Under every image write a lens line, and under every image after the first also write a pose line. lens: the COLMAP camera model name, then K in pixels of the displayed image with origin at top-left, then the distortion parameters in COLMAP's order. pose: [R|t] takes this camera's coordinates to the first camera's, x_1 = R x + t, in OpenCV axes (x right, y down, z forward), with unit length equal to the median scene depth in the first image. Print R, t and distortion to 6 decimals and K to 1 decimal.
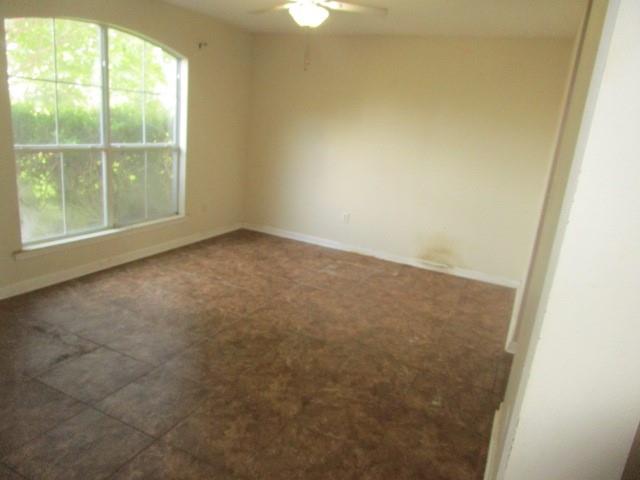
lens RADIAL K [[452.7, 0, 322.4], [0, 452.7, 240.8], [0, 0, 1]] dist [-0.013718, -0.004399]
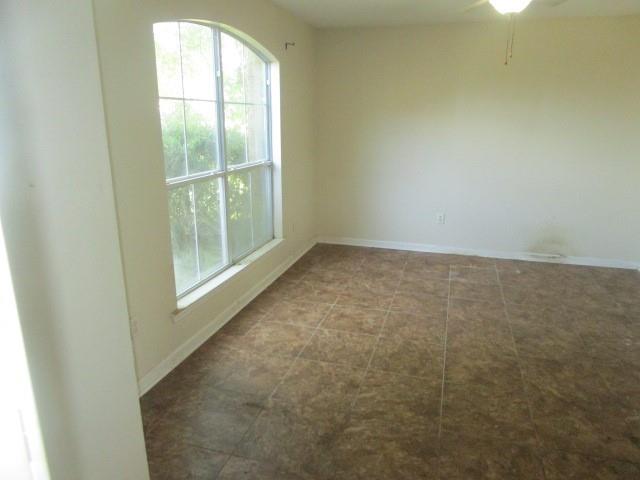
lens RADIAL K [[452.7, 0, 318.7], [0, 452.7, 240.5], [0, 0, 1]] dist [-0.013718, -0.004399]
pose [[0.983345, -0.126857, 0.130155, -0.384998], [0.125561, 0.991920, 0.018151, -0.064811], [-0.131406, -0.001506, 0.991328, 0.118731]]
